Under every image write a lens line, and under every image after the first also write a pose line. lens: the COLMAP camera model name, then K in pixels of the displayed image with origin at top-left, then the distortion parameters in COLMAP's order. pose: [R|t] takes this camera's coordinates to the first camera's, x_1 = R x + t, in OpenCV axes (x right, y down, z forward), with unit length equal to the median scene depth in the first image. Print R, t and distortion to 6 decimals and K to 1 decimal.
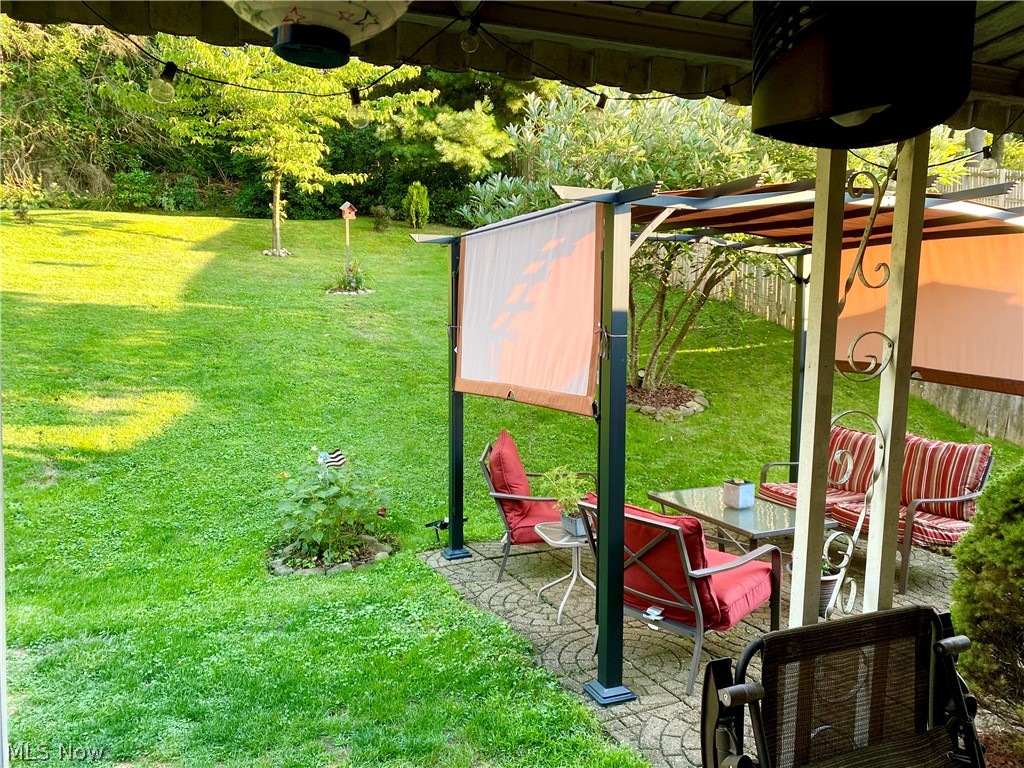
lens RADIAL K [[788.3, 0, 513.0], [0, 788.3, 386.5], [0, 0, 1]] dist [0.025285, -0.034368]
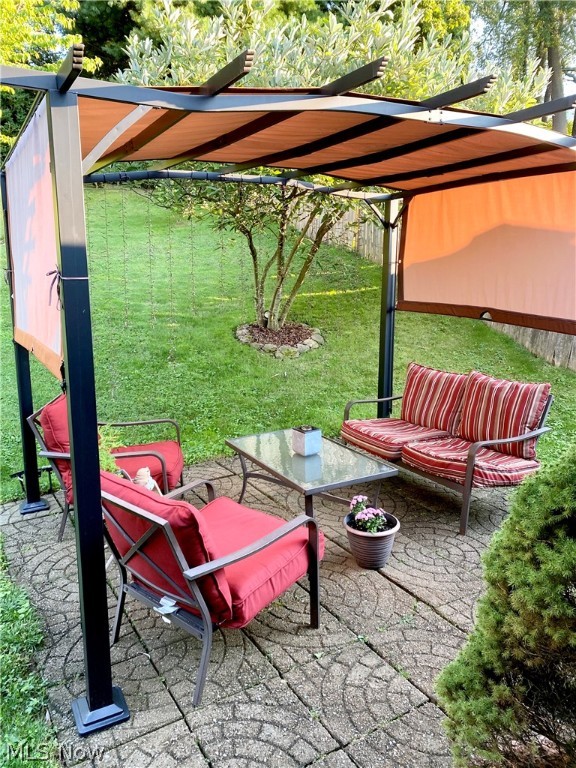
lens RADIAL K [[591.2, 0, 285.0], [0, 591.2, 382.2], [0, 0, 1]] dist [0.025285, -0.034368]
pose [[0.994557, -0.027688, 0.100443, 0.178869], [0.017202, 0.994449, 0.103800, -0.013731], [-0.102760, -0.101507, 0.989513, 0.267922]]
